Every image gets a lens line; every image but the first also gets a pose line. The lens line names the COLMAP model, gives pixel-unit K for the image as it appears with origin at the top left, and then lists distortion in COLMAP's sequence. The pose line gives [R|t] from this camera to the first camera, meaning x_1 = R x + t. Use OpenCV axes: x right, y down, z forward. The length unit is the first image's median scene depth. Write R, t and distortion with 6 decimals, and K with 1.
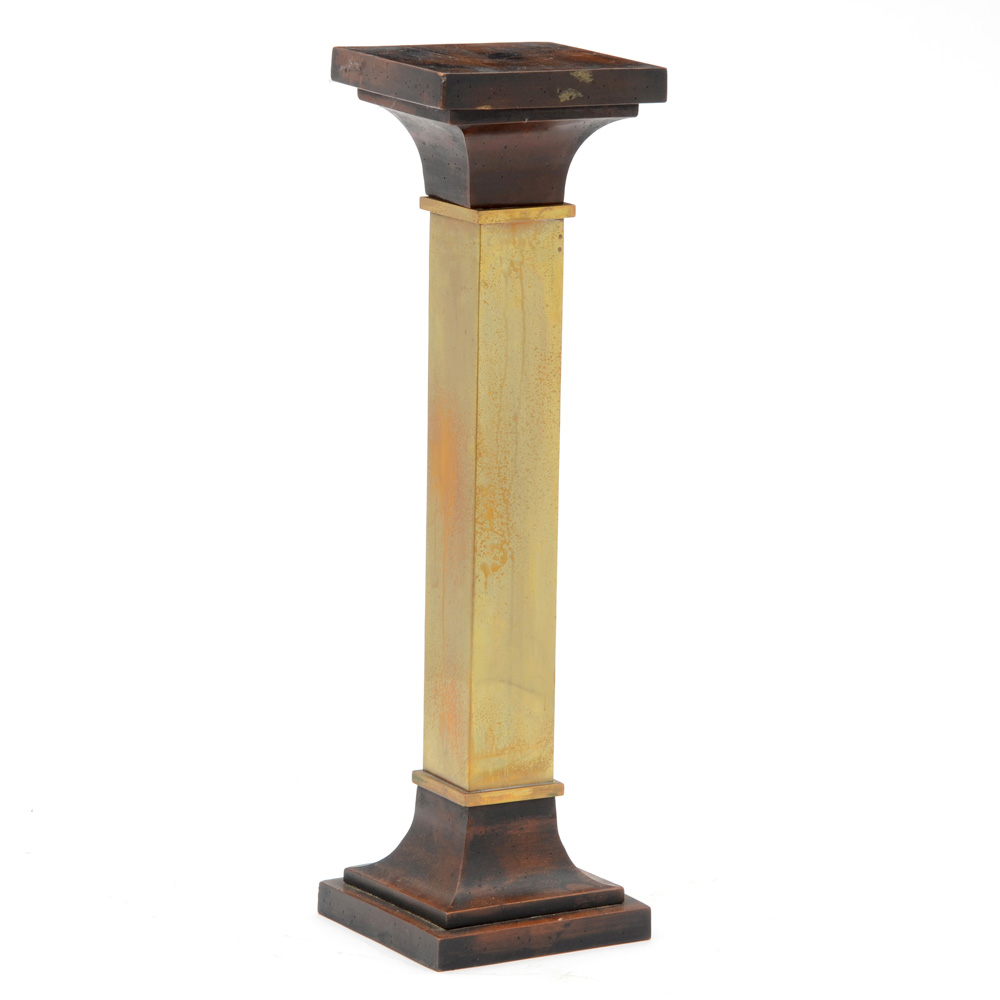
lens RADIAL K [[4605.0, 0, 500.4], [0, 4605.0, 500.7], [0, 0, 1]] dist [0.587409, 0.000000]
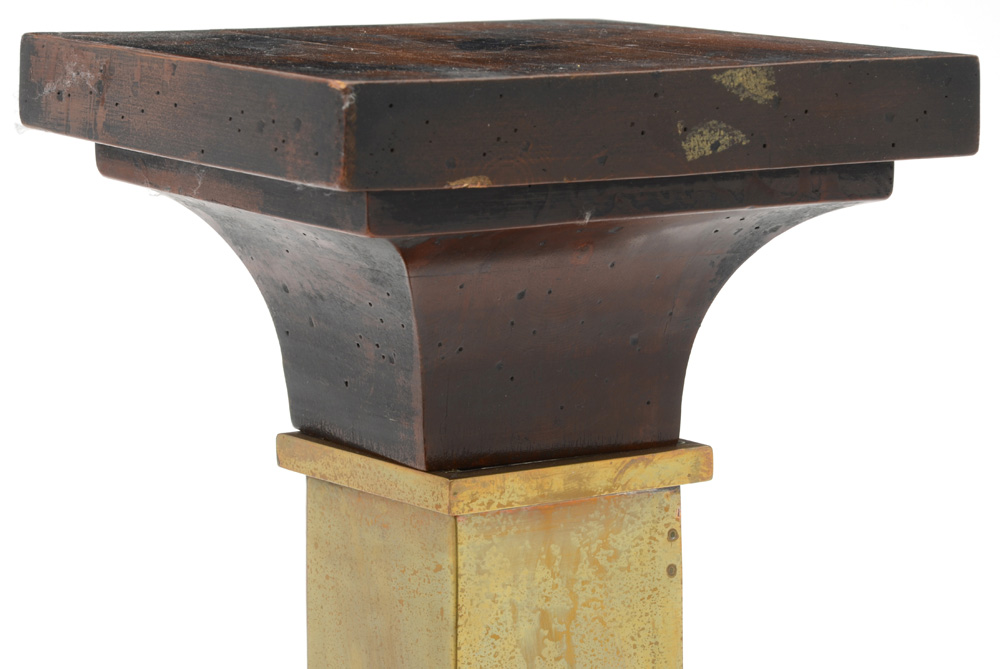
lens RADIAL K [[3850.4, 0, 496.1], [0, 3850.4, 327.6], [0, 0, 1]] dist [0.866275, 0.000000]
pose [[0.998250, -0.031206, 0.050238, -0.015378], [0.034018, 0.997844, -0.056128, -0.056971], [-0.048379, 0.057739, 0.997159, 0.699642]]
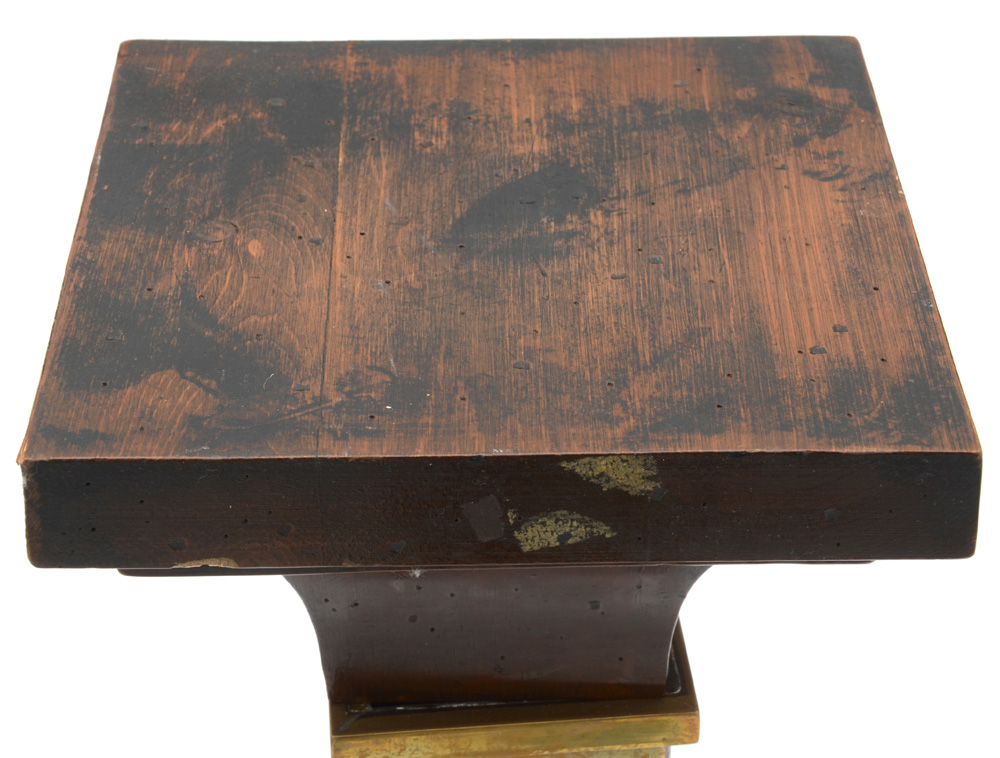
lens RADIAL K [[2632.0, 0, 500.9], [0, 2632.0, 379.1], [0, 0, 1]] dist [0.321243, 0.000000]
pose [[0.903717, 0.207644, -0.374405, 0.065881], [-0.067321, 0.932555, 0.354697, -0.146576], [0.422804, -0.295340, 0.856745, 0.849050]]
